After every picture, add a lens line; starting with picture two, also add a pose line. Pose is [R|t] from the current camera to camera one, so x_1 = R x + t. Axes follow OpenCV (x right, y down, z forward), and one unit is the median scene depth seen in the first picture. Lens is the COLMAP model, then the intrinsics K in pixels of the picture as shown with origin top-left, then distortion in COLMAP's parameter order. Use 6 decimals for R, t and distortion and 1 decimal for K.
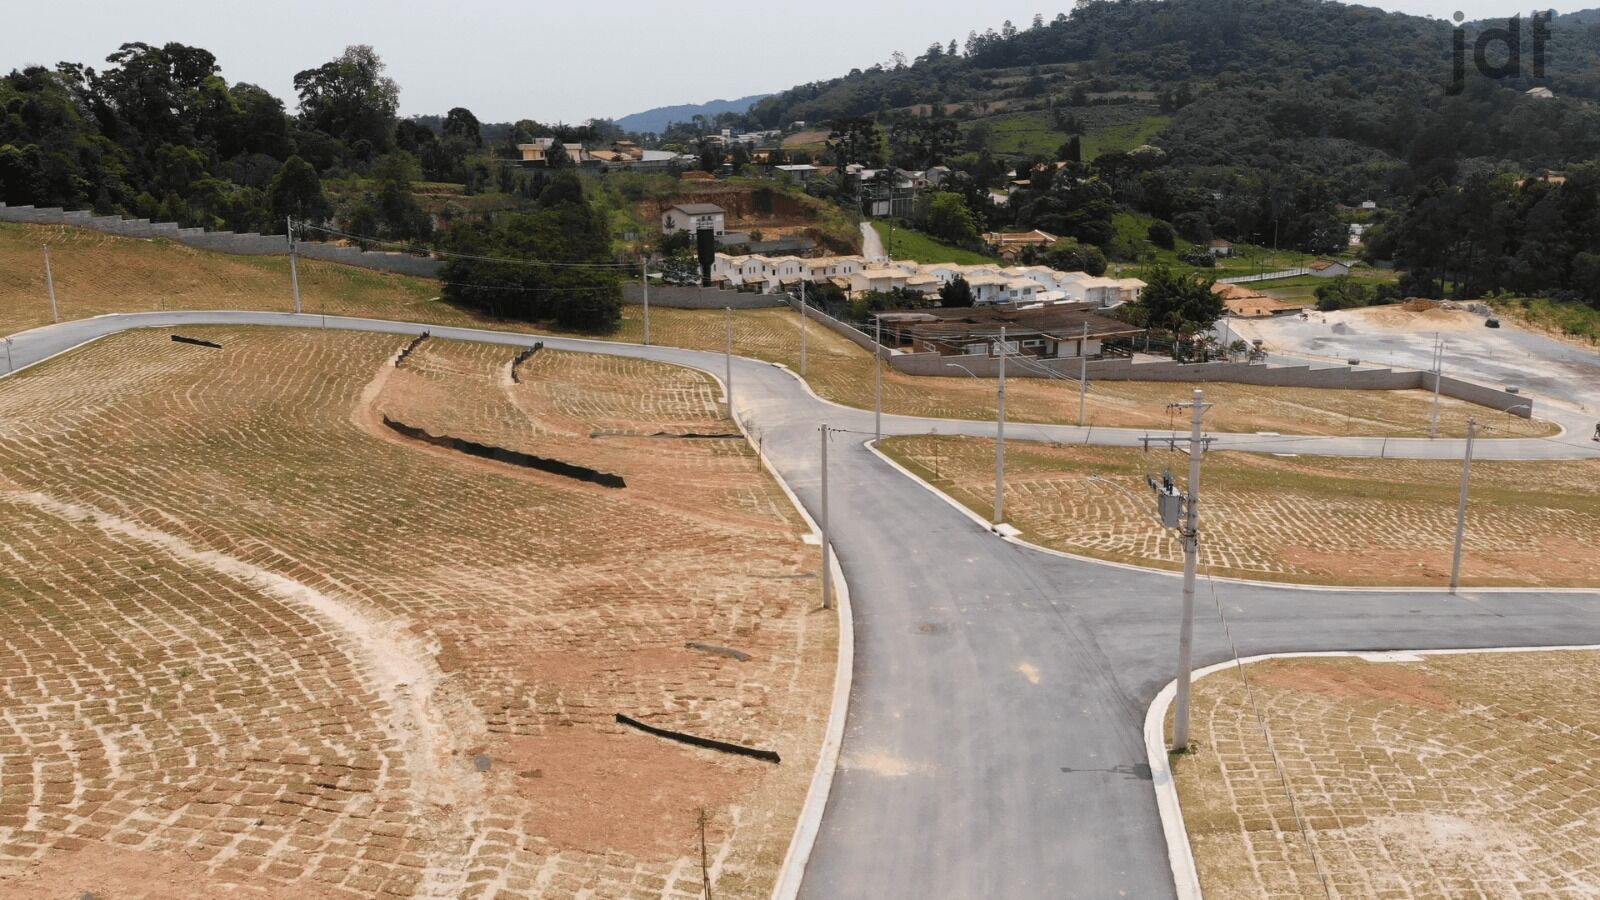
lens RADIAL K [[1236.3, 0, 802.8], [0, 1236.3, 446.9], [0, 0, 1]] dist [0.084043, -0.207512]
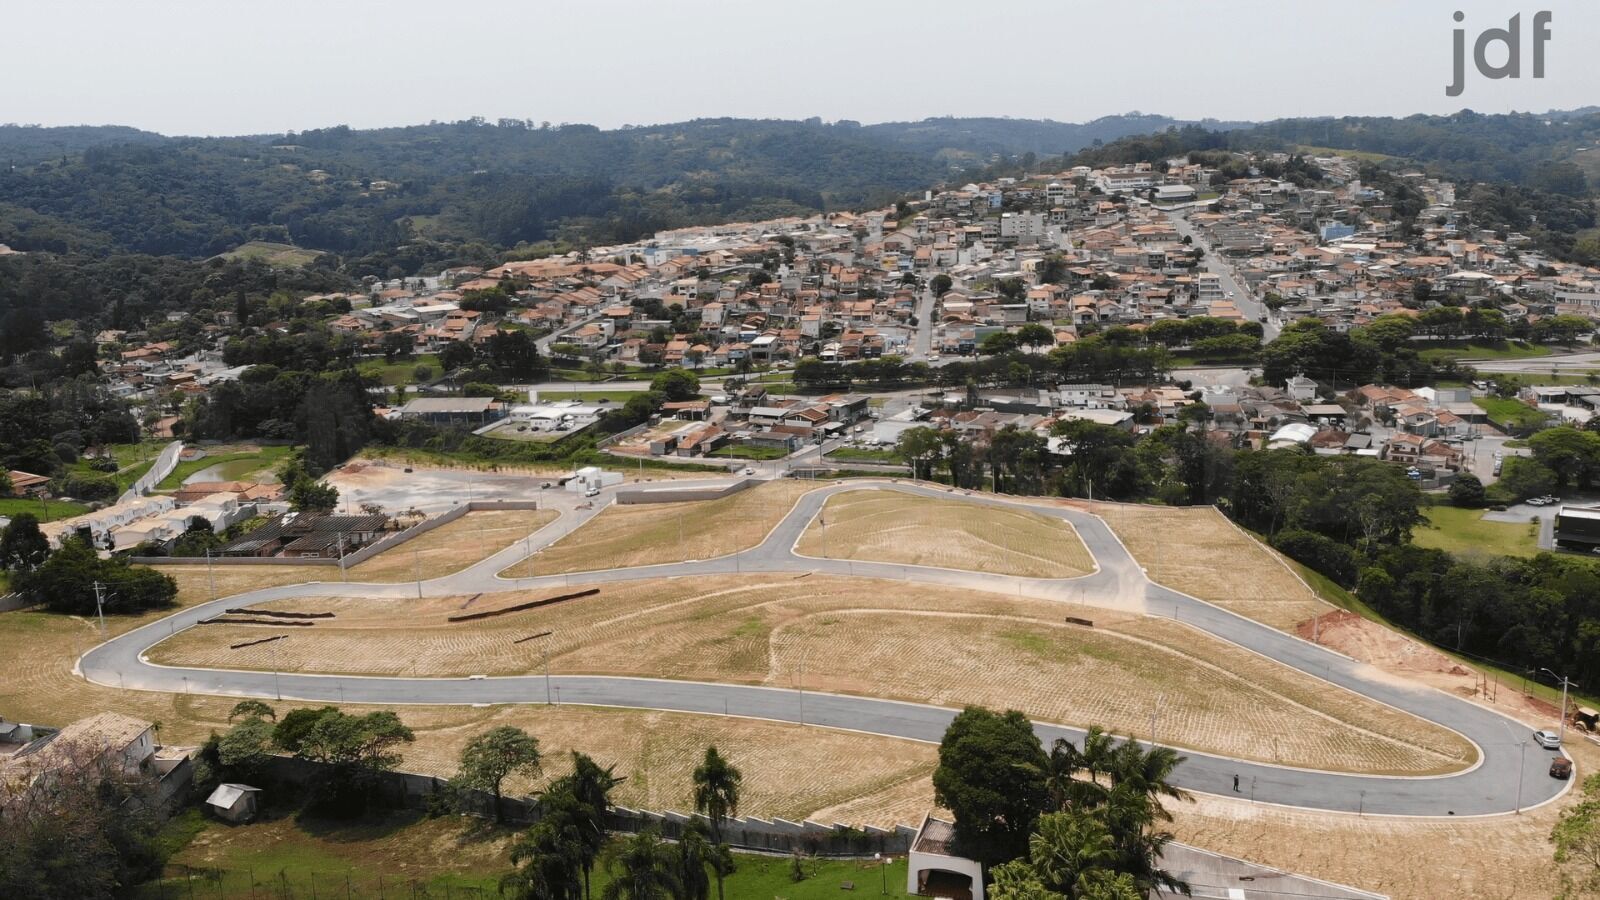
lens RADIAL K [[1218.7, 0, 805.9], [0, 1218.7, 450.8], [0, 0, 1]] dist [0.206420, -0.418769]
pose [[0.343519, -0.202159, 0.917129, -0.860804], [0.264070, 0.957950, 0.112247, -0.163823], [-0.901255, 0.203628, 0.382458, -0.234125]]
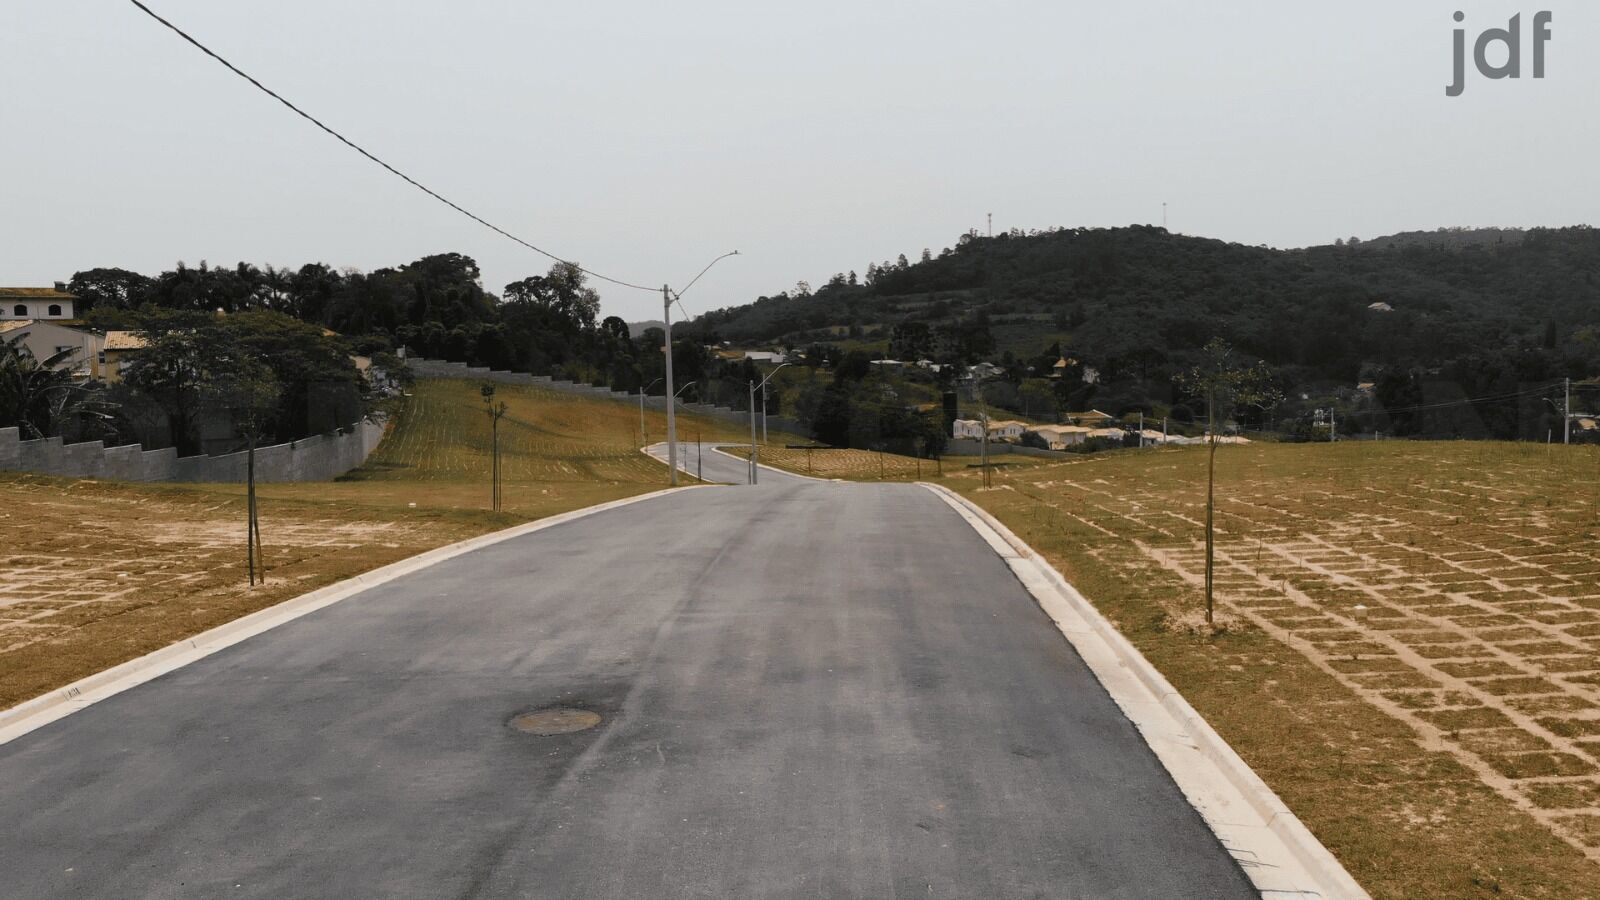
lens RADIAL K [[1215.2, 0, 800.0], [0, 1215.2, 450.0], [0, 0, 1]] dist [0.267592, -0.739870]
pose [[0.992222, -0.019693, 0.122917, -0.312811], [0.040686, 0.984482, -0.170704, 0.070391], [-0.117648, 0.174377, 0.977625, -0.157067]]
